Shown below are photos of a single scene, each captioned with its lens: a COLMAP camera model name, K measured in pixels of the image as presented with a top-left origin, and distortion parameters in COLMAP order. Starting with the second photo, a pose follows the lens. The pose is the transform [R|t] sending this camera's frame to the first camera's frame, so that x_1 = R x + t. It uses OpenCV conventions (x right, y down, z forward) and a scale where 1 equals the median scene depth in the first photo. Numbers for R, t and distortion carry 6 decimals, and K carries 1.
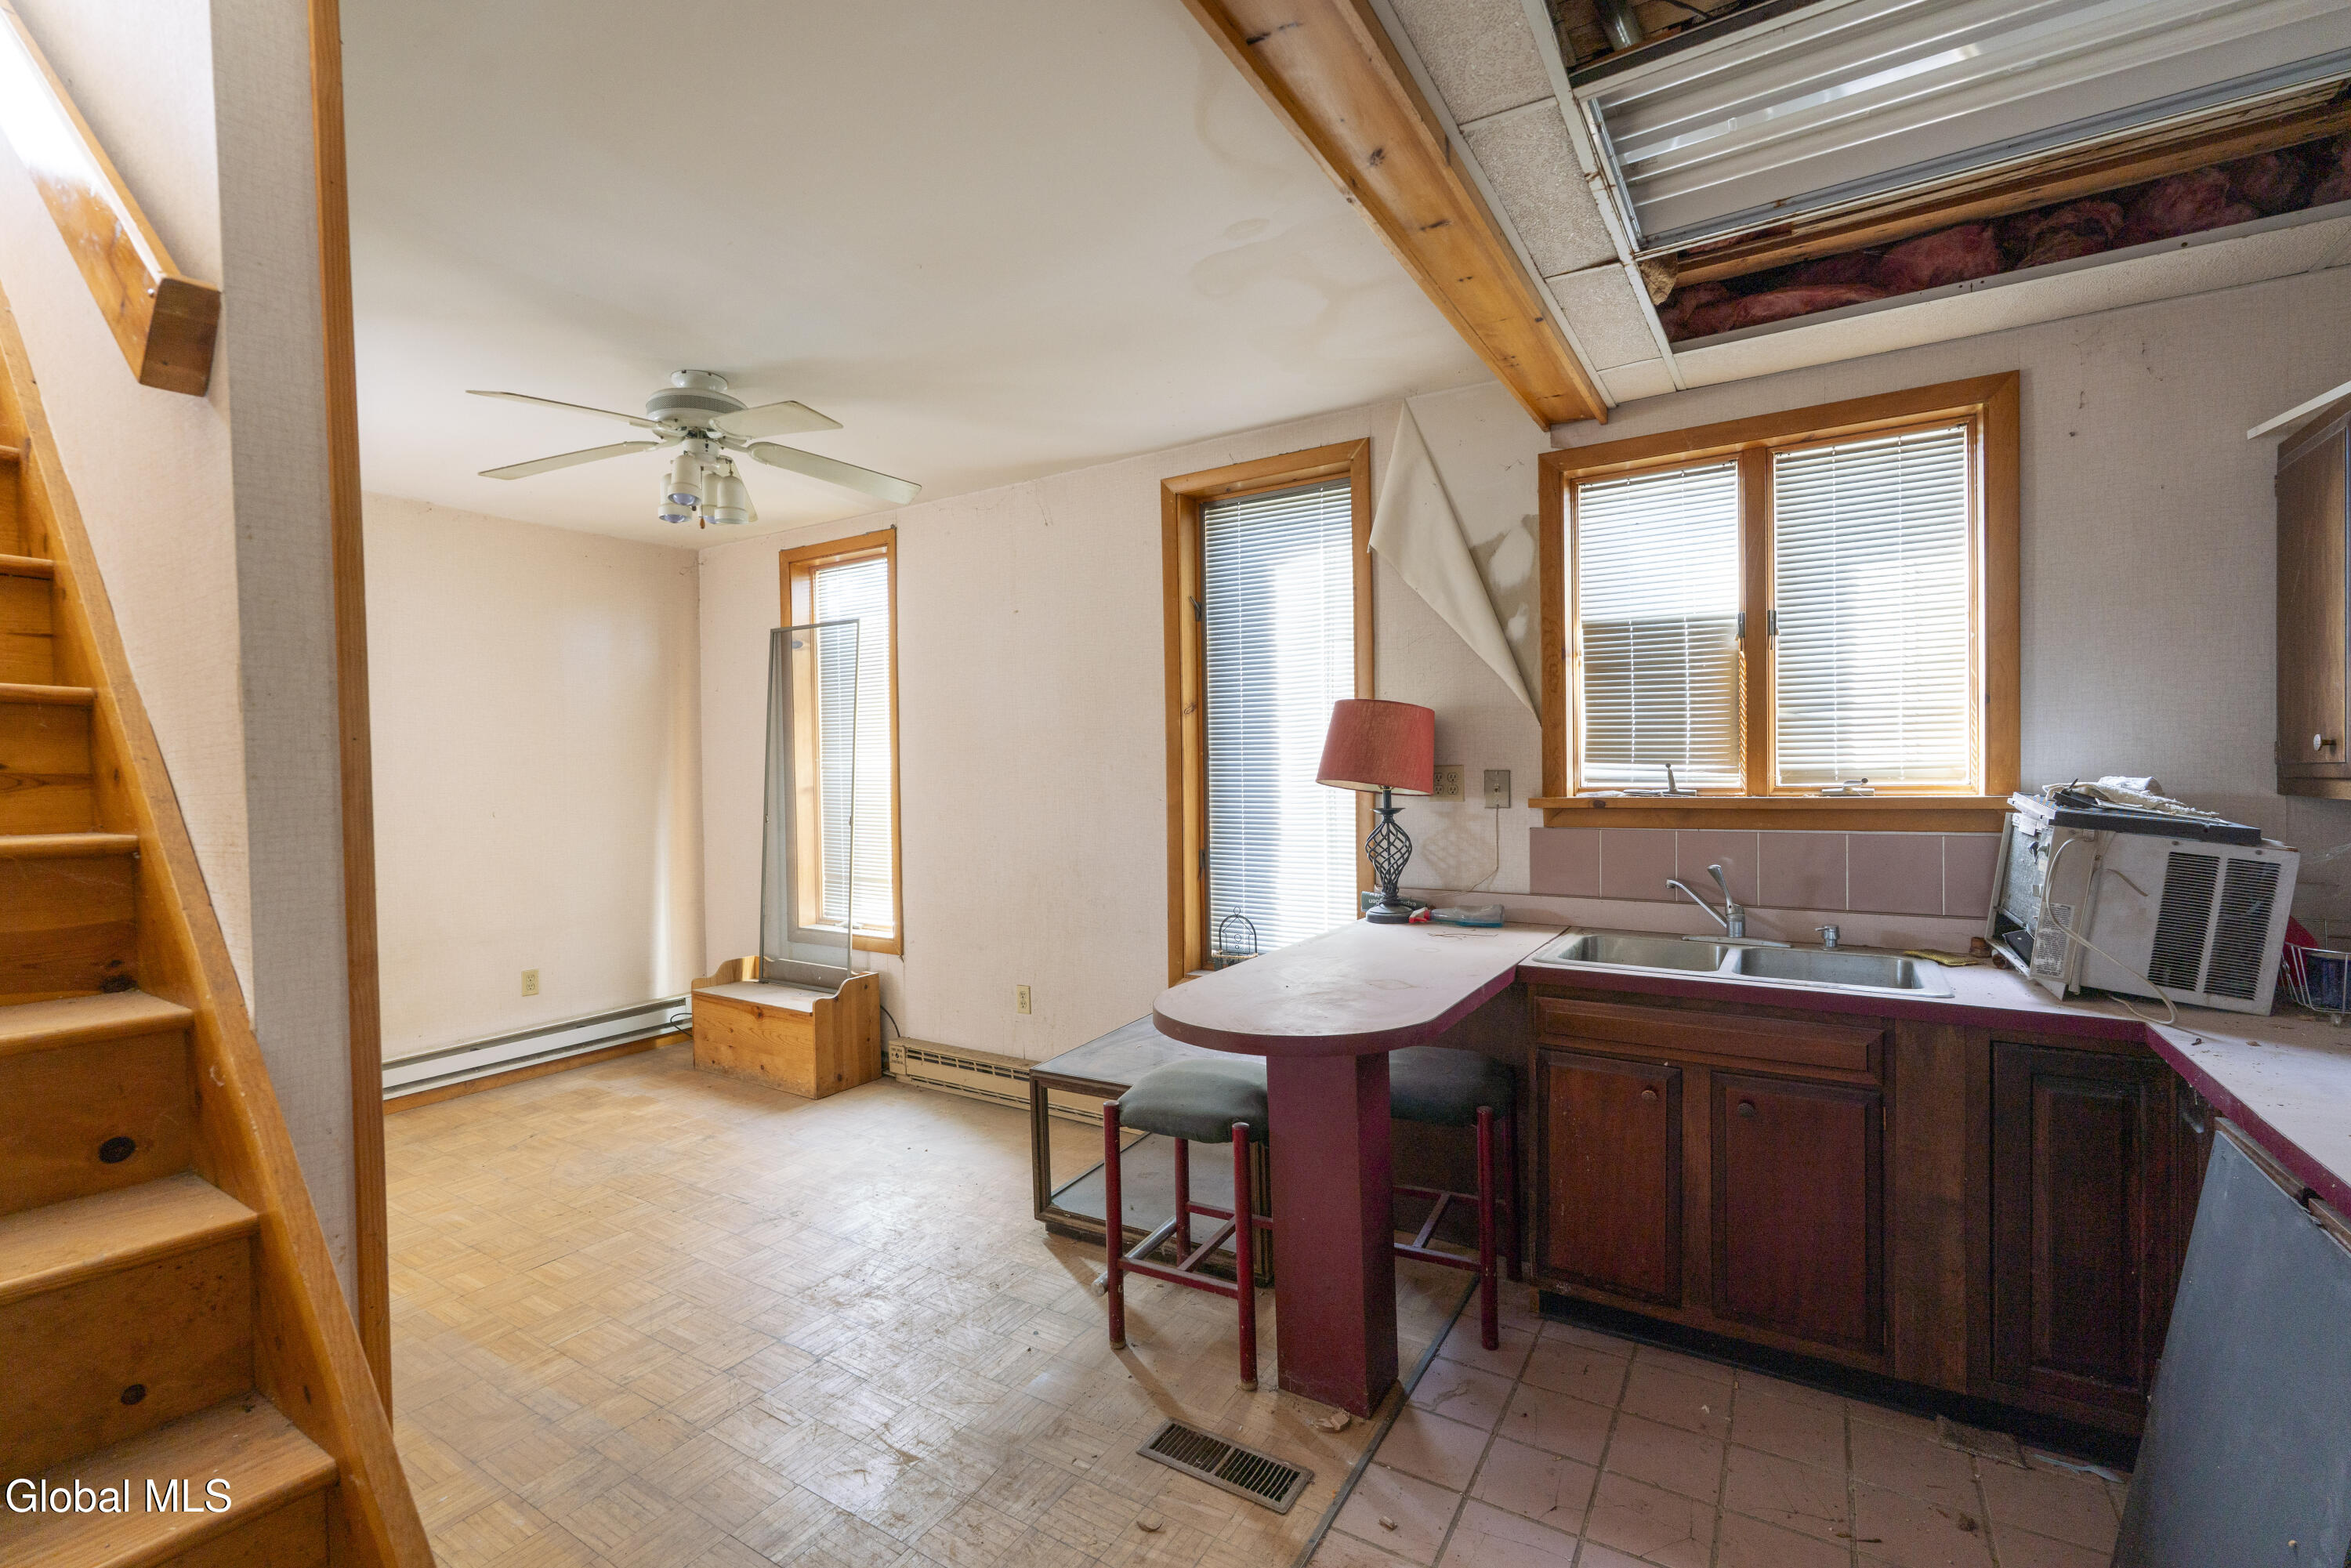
lens RADIAL K [[1026.6, 0, 1175.7], [0, 1026.6, 790.6], [0, 0, 1]] dist [-0.003330, 0.000097]
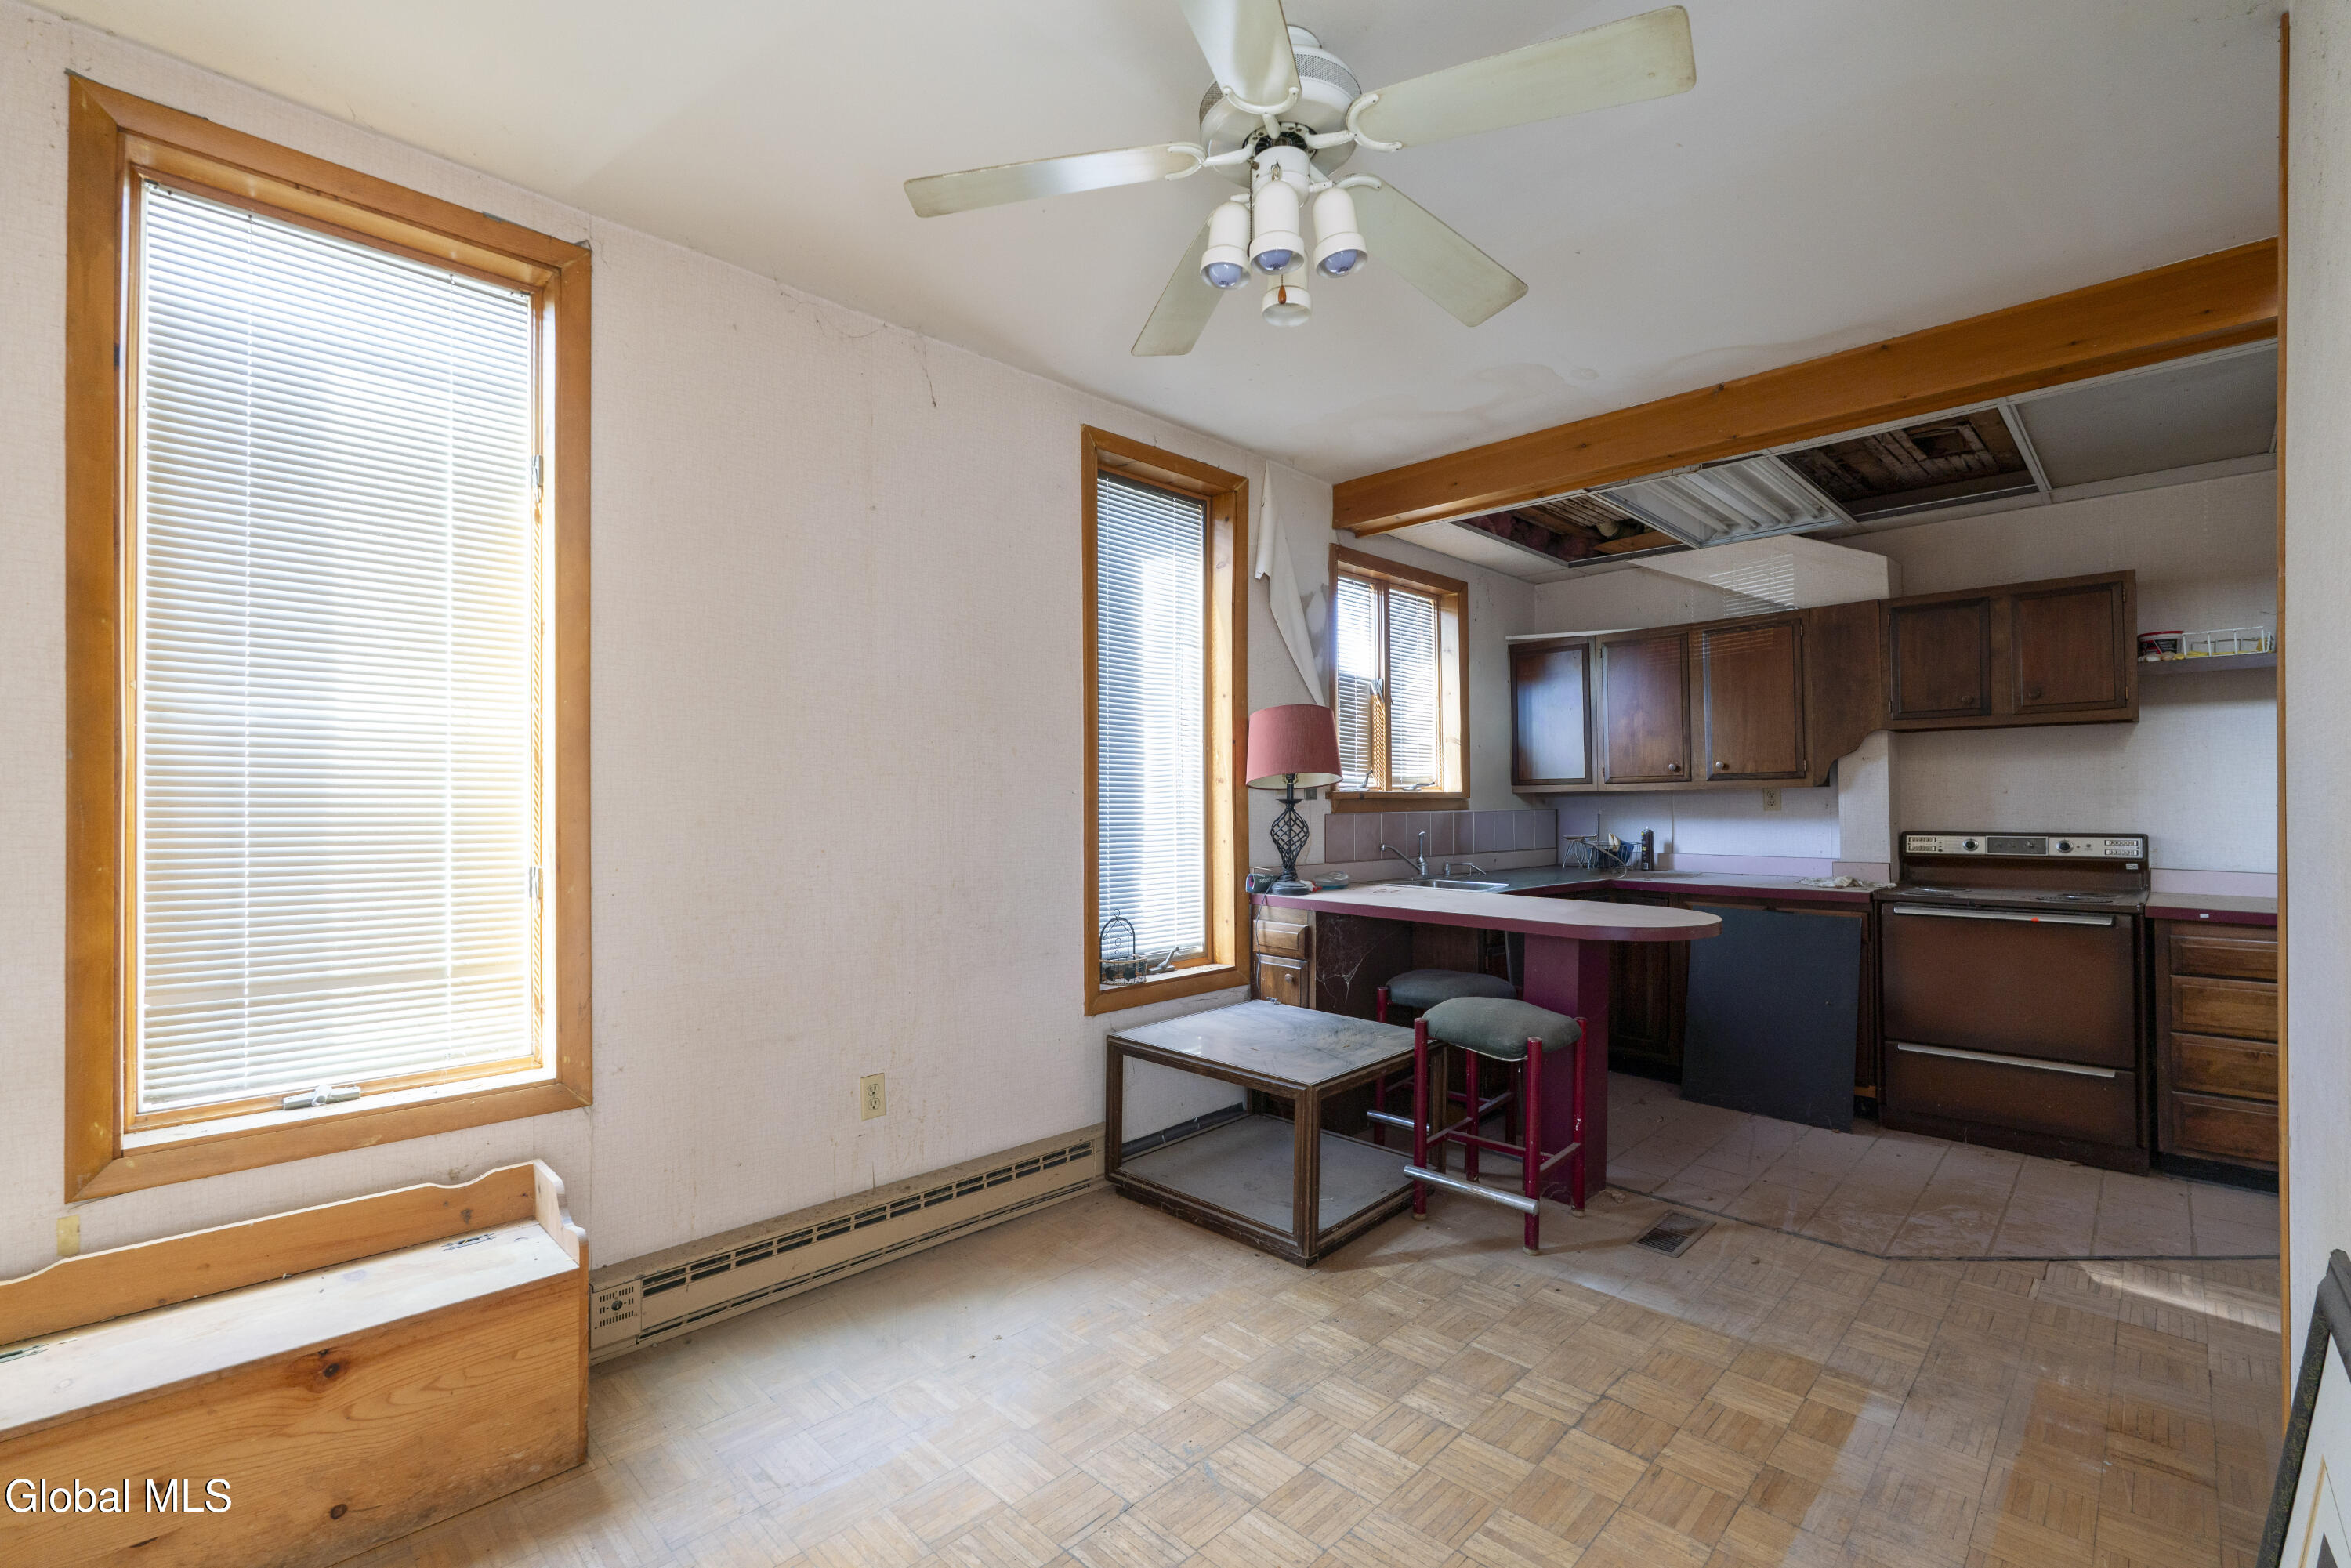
lens RADIAL K [[1026.6, 0, 1178.5], [0, 1026.6, 786.4], [0, 0, 1]] dist [-0.003330, 0.000097]
pose [[0.213127, 0.025887, 0.976682, -1.003291], [0.012342, 0.999498, -0.029185, 0.035481], [-0.976947, 0.018275, 0.212700, 0.887778]]
